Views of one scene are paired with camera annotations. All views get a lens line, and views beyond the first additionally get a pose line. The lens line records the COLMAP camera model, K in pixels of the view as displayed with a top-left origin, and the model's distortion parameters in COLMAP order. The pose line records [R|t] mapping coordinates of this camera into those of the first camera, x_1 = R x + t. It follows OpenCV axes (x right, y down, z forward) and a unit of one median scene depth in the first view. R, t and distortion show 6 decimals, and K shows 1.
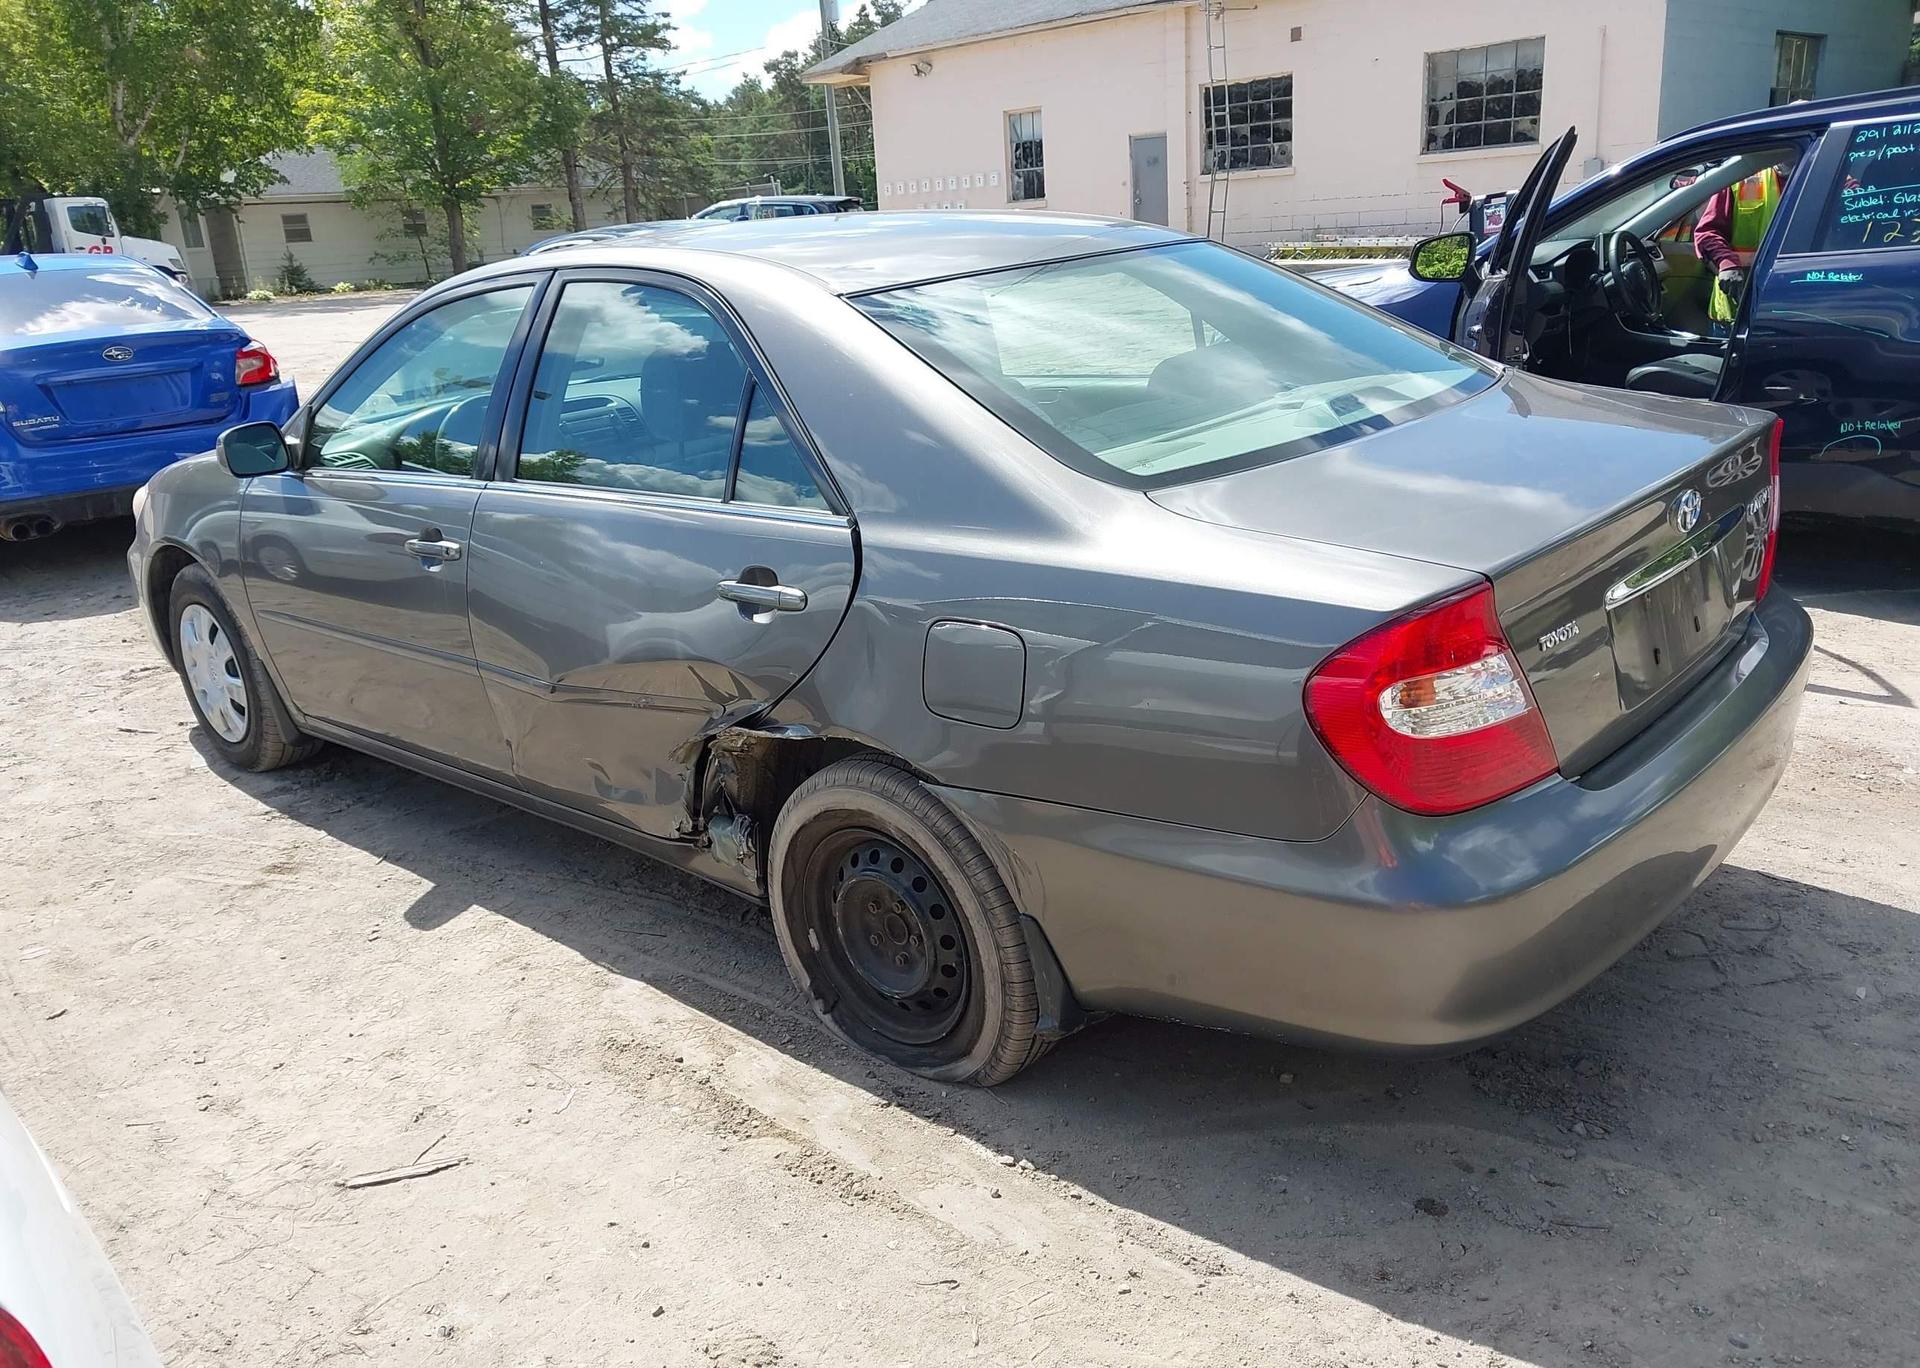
lens RADIAL K [[1523.8, 0, 958.1], [0, 1523.8, 680.1], [0, 0, 1]] dist [0.003471, 0.000790]
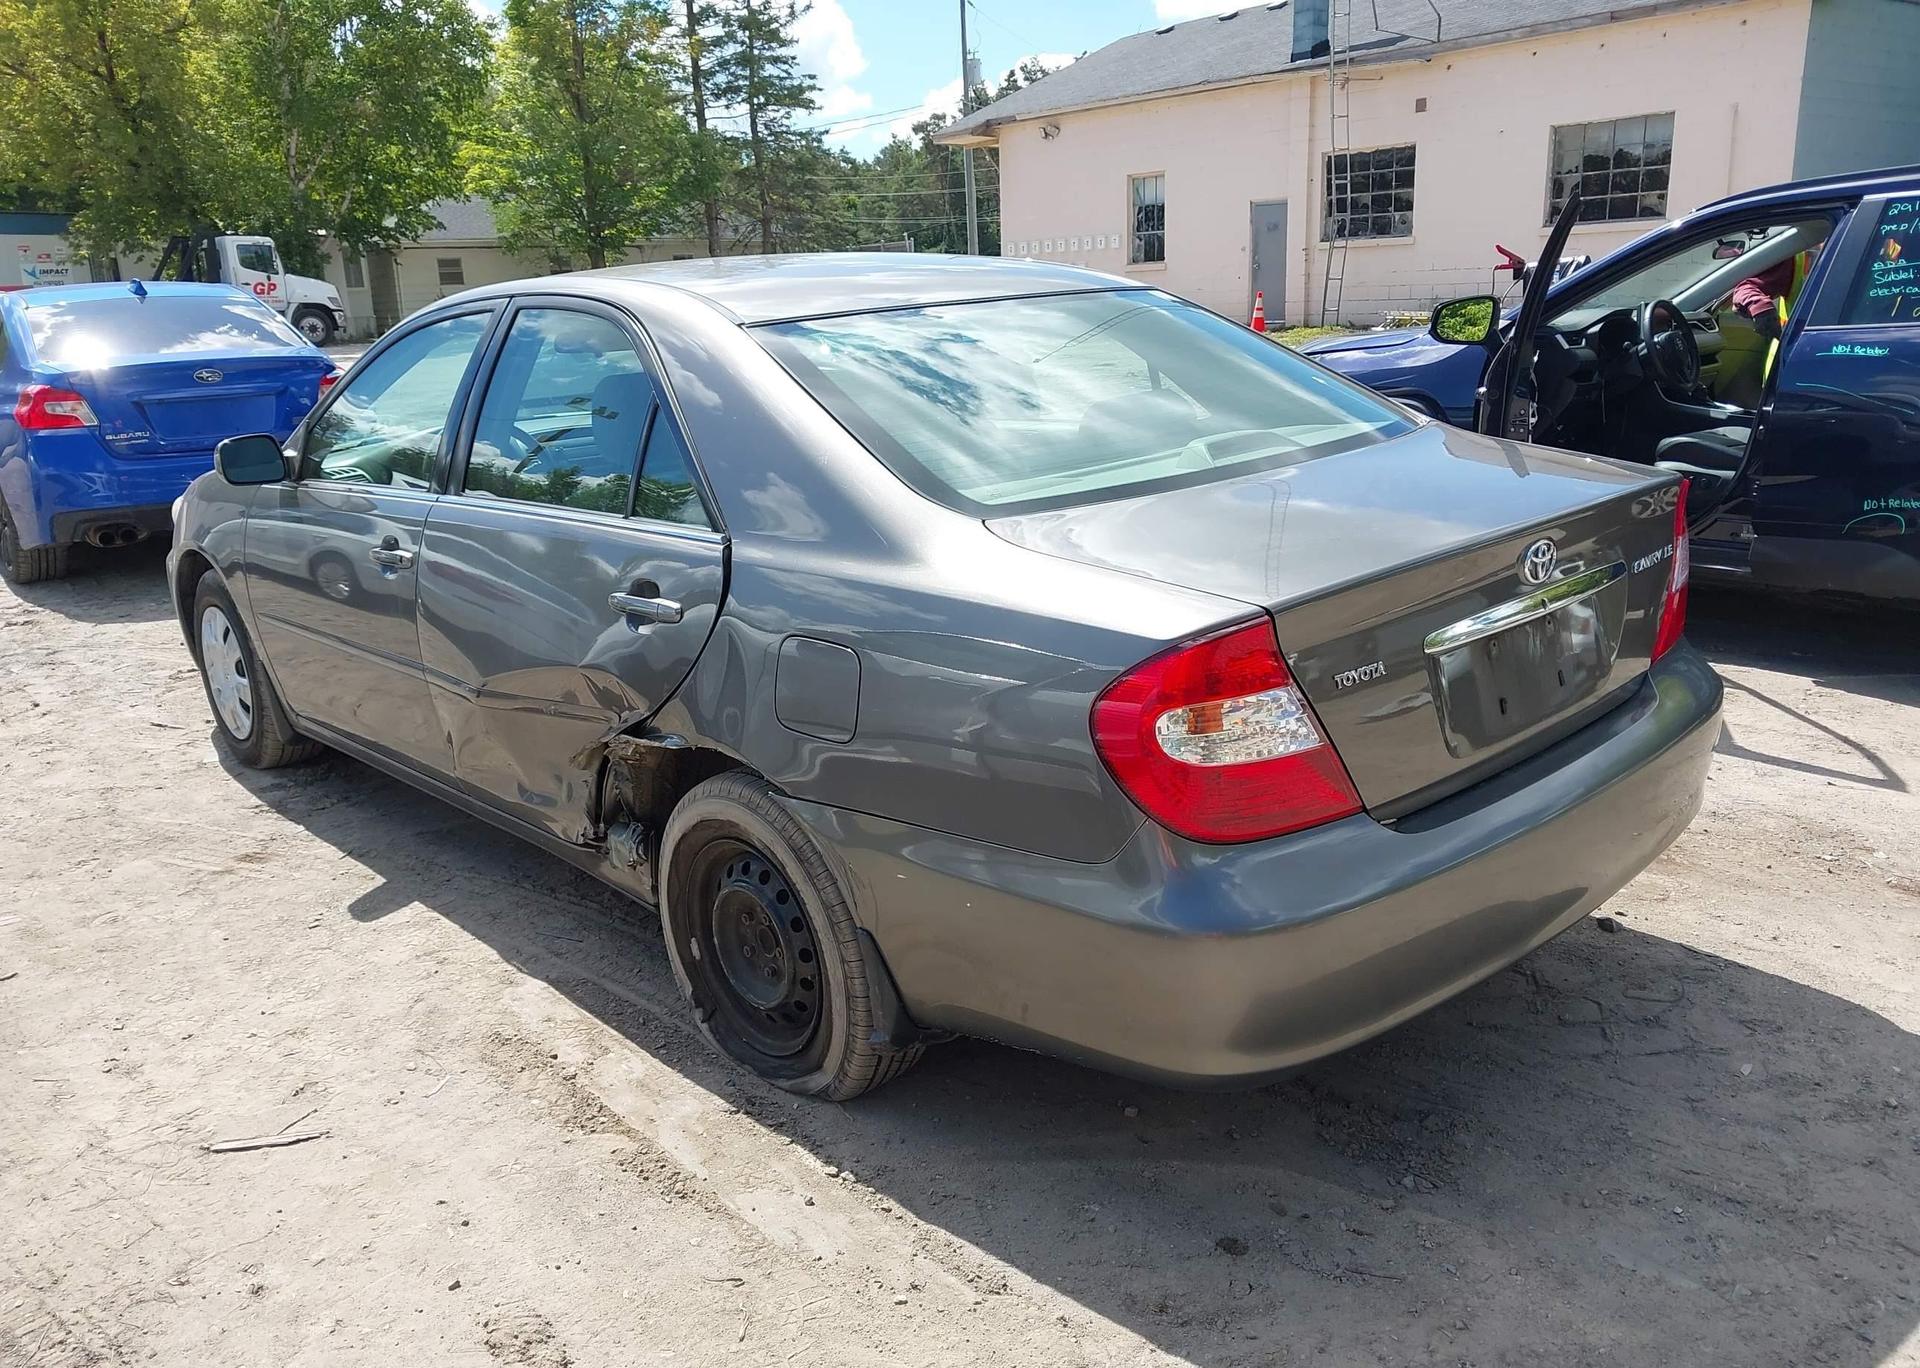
lens RADIAL K [[1523.8, 0, 959.5], [0, 1523.8, 677.2], [0, 0, 1]] dist [0.003471, 0.000790]
pose [[0.995586, 0.048608, -0.080283, 0.136121], [-0.051681, 0.997991, -0.036645, 0.014873], [0.078341, 0.040632, 0.996098, -0.012904]]
